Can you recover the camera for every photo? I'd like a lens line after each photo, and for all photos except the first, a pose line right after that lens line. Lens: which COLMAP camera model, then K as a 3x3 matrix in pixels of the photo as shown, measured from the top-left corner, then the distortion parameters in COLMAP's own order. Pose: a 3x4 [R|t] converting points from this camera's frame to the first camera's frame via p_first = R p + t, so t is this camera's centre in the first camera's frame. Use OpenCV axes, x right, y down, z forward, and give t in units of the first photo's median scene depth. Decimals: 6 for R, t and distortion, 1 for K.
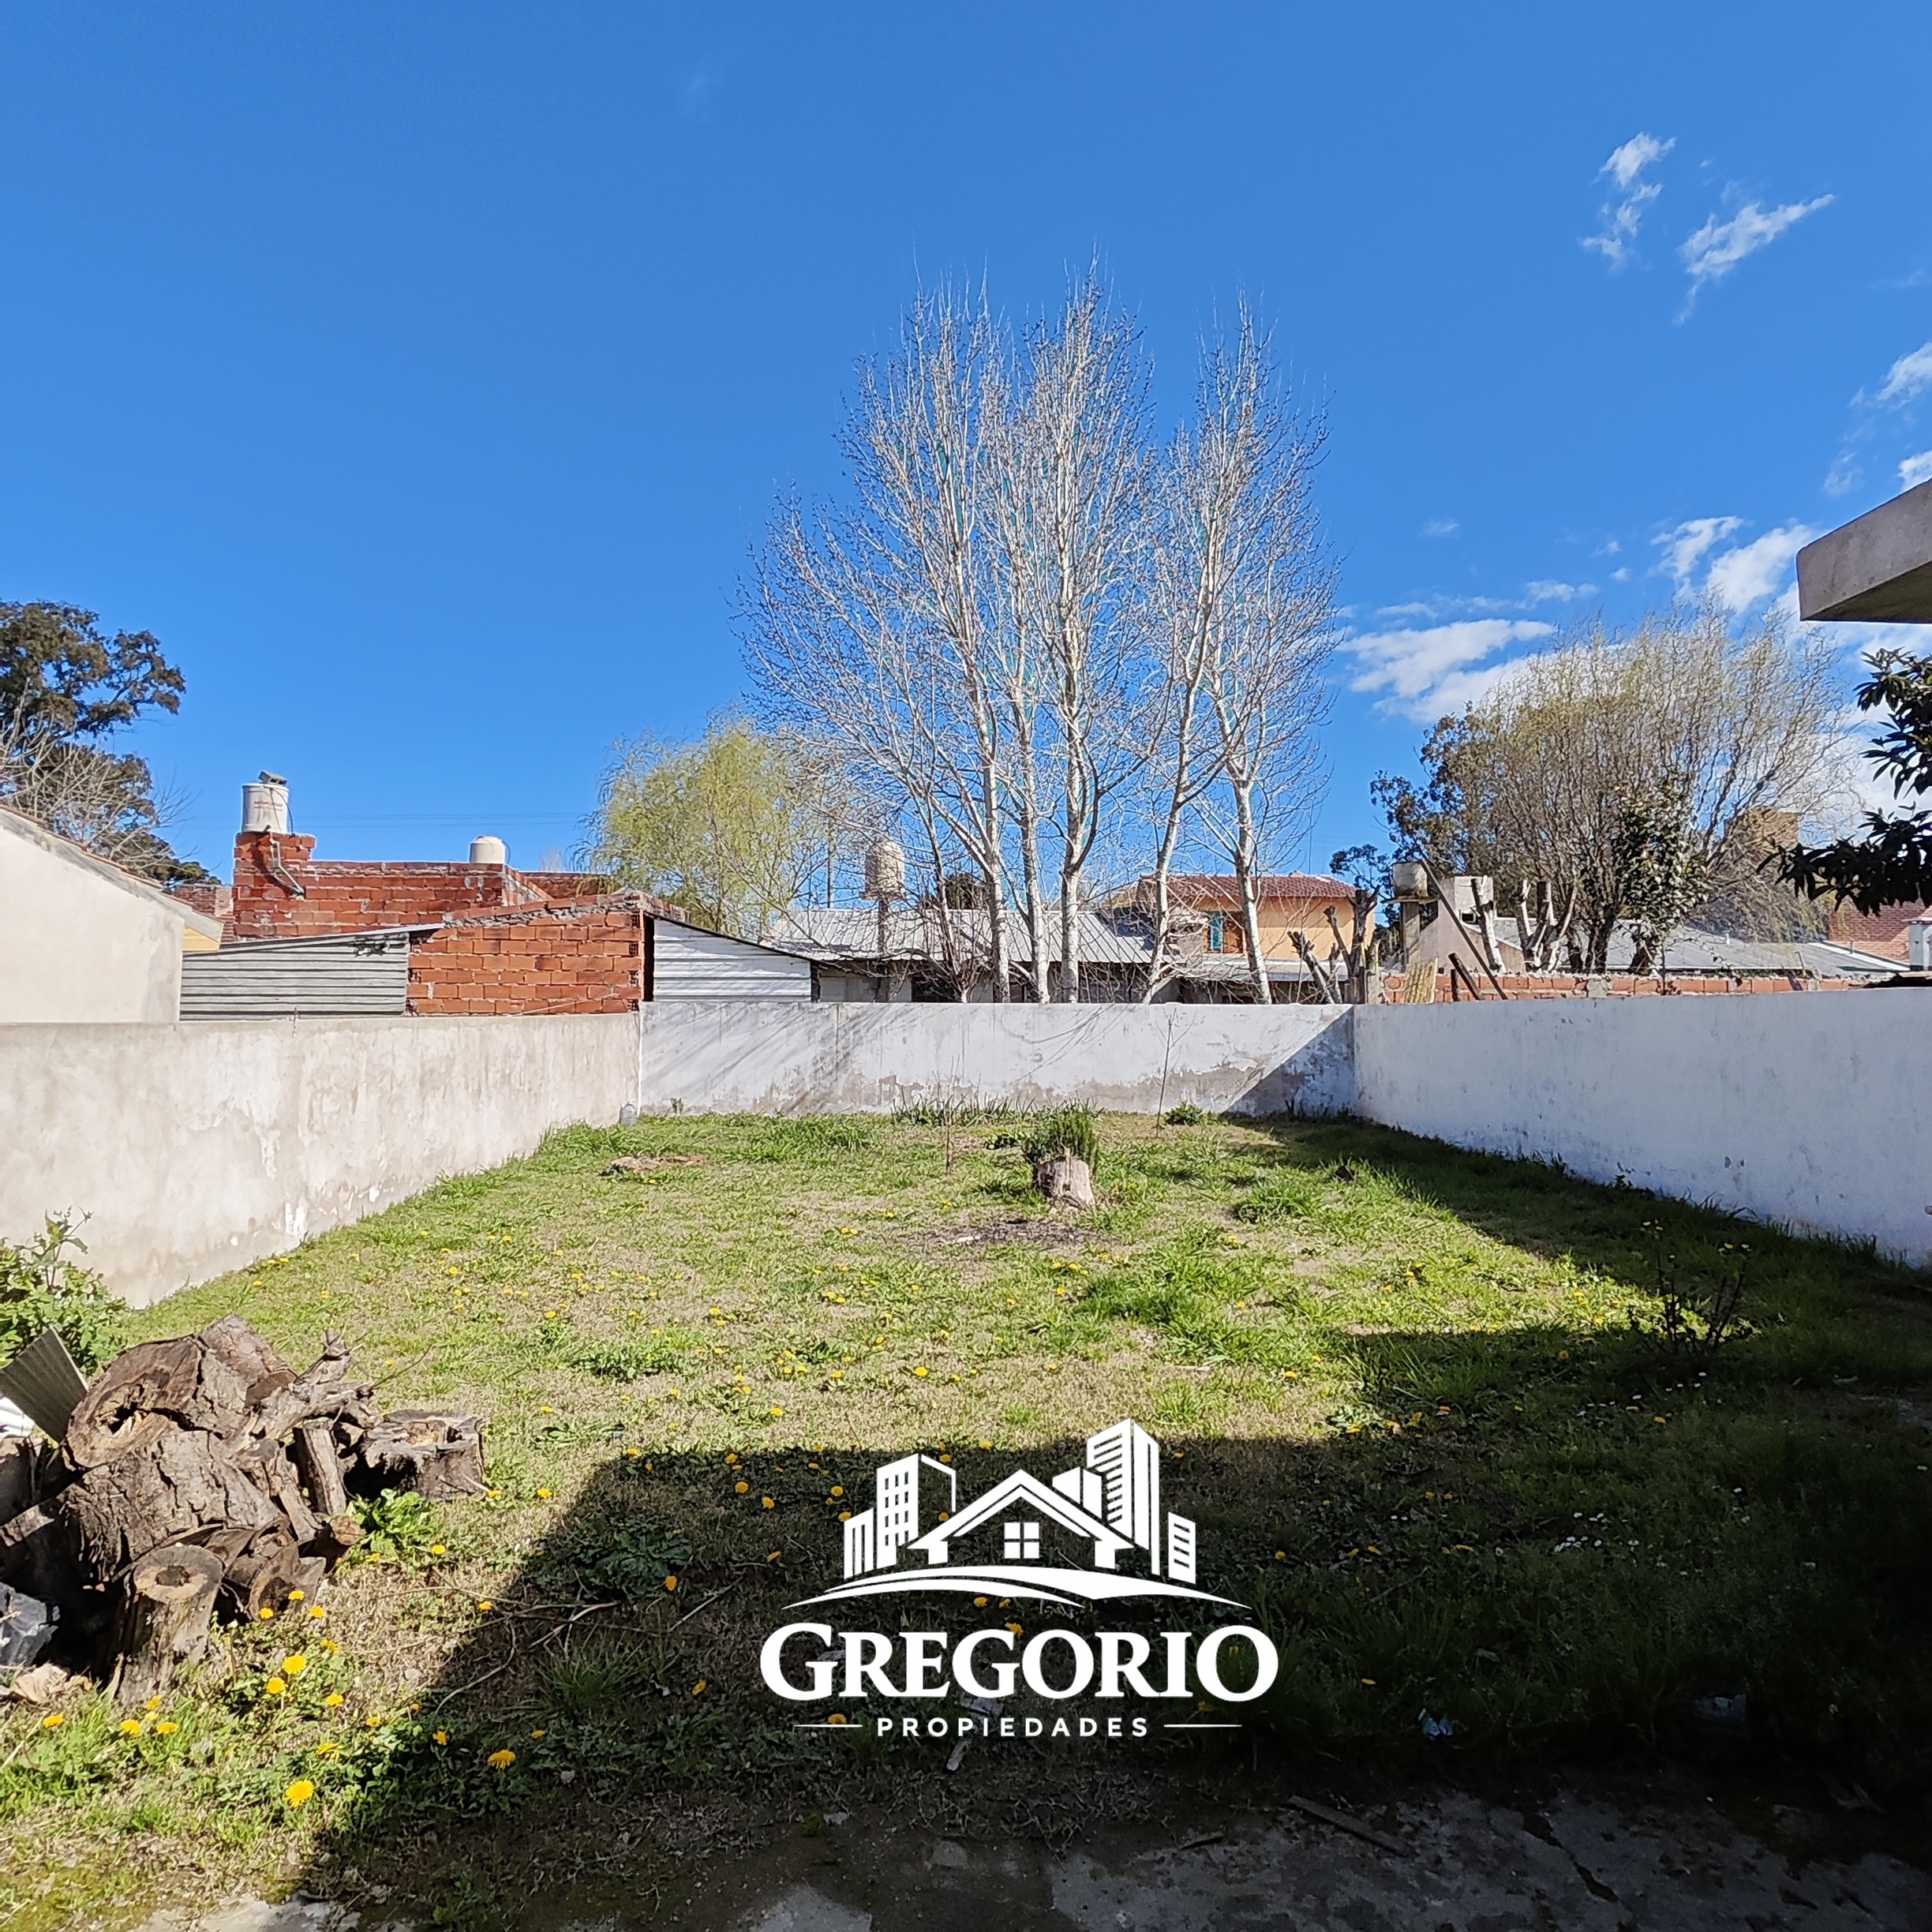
lens RADIAL K [[1177.0, 0, 961.1], [0, 1177.0, 965.6], [0, 0, 1]] dist [0.016439, -0.009936]
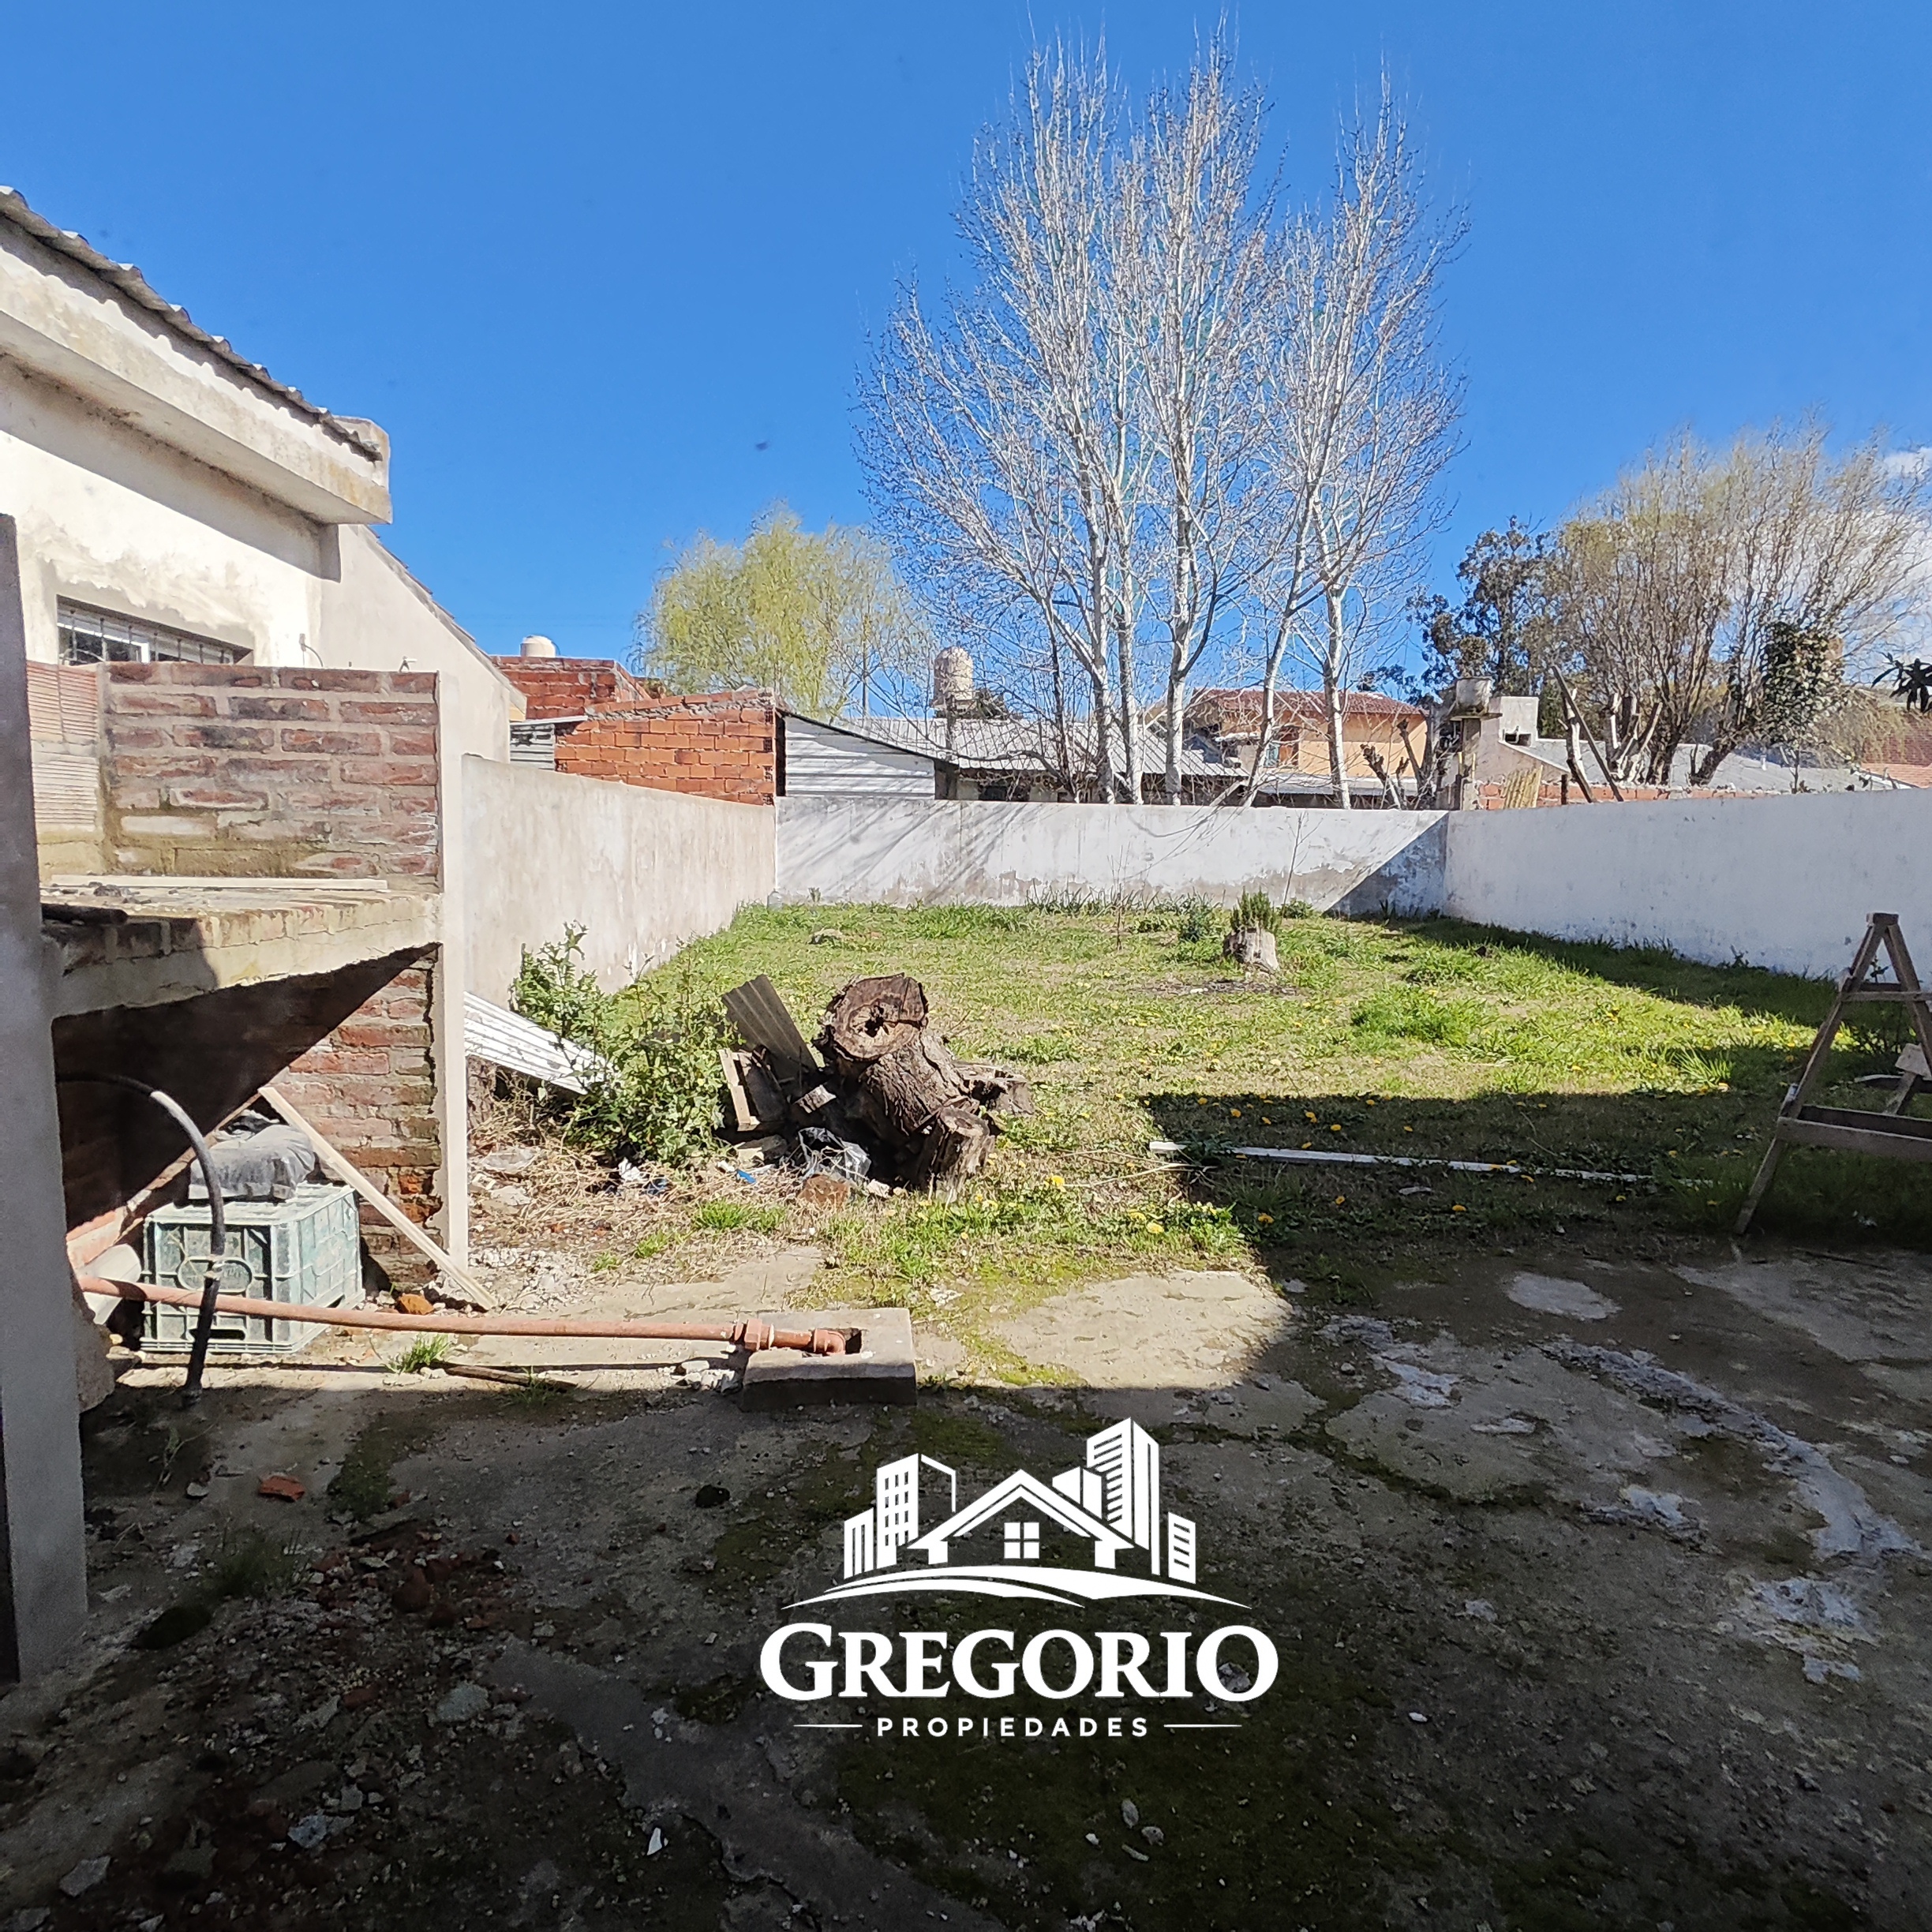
lens RADIAL K [[1177.0, 0, 959.8], [0, 1177.0, 969.1], [0, 0, 1]] dist [0.016439, -0.009936]
pose [[0.999811, 0.016430, 0.010439, -0.113166], [-0.017835, 0.988068, 0.152985, 0.019044], [-0.007800, -0.153142, 0.988173, -0.060910]]
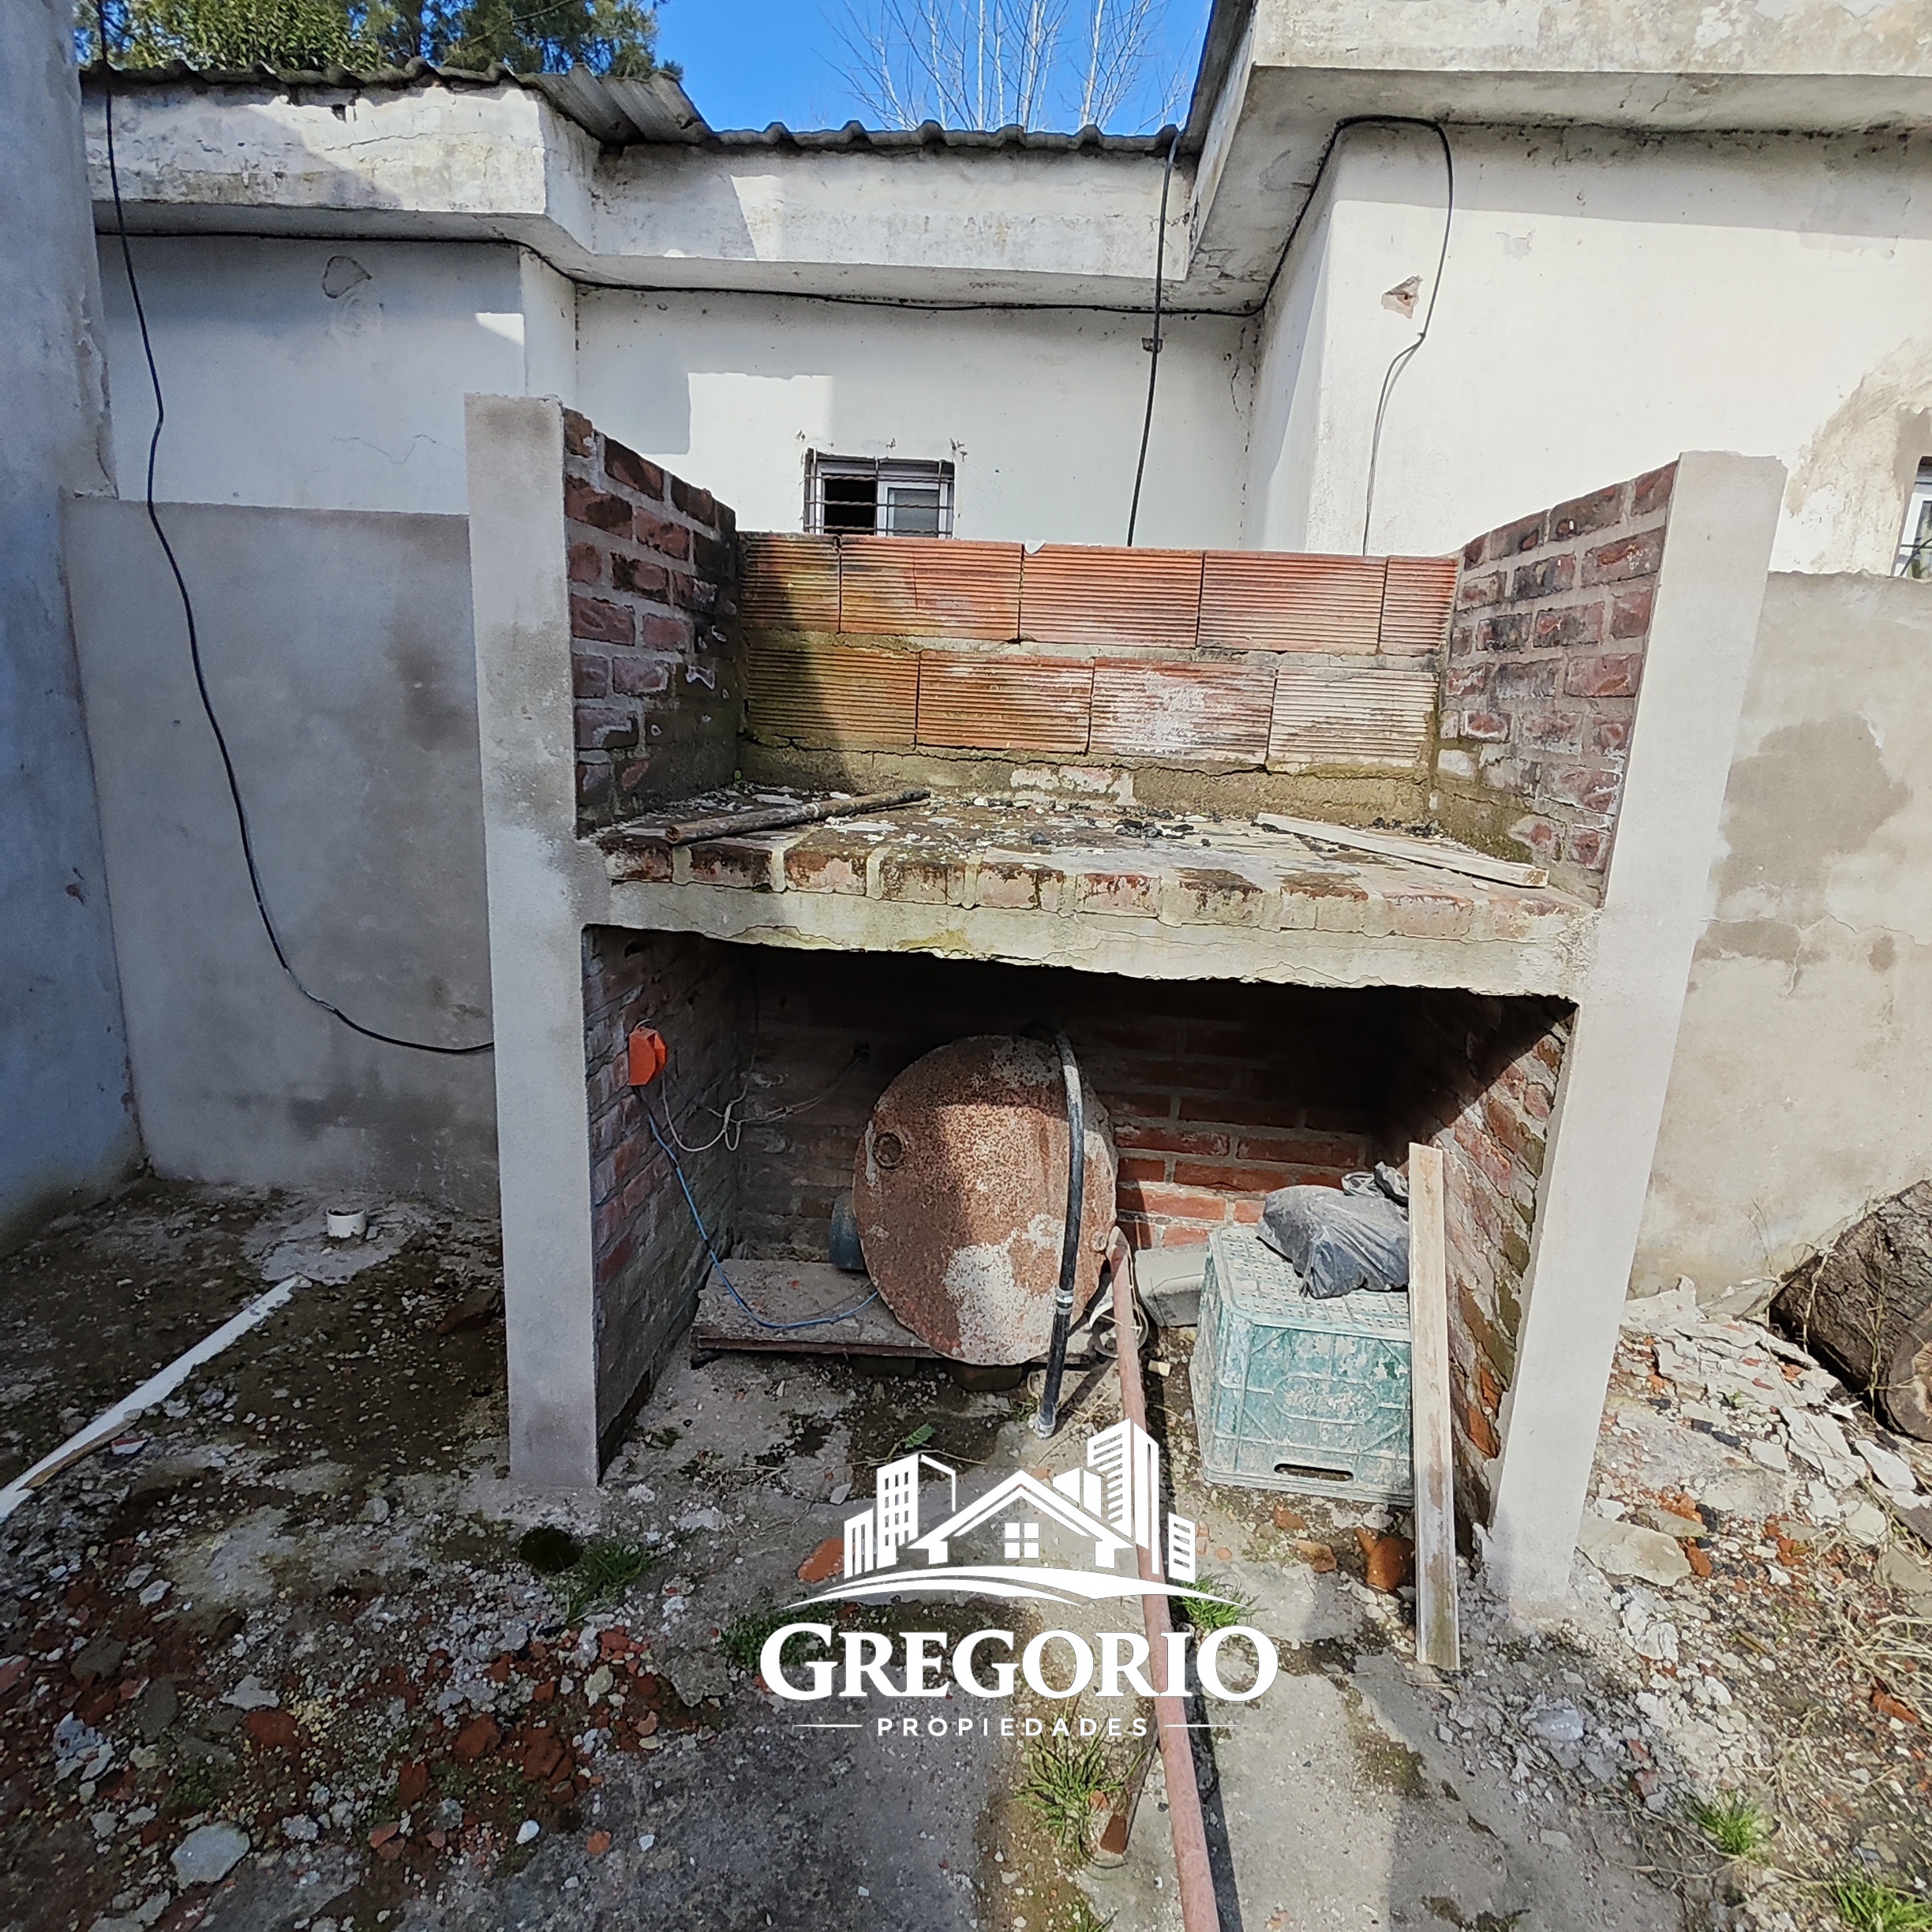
lens RADIAL K [[1177.0, 0, 966.6], [0, 1177.0, 967.7], [0, 0, 1]] dist [0.016439, -0.009936]
pose [[-0.099869, 0.211617, -0.972237, -0.003390], [-0.009124, 0.976886, 0.213567, 0.036013], [0.994959, 0.030200, -0.095630, 0.763521]]
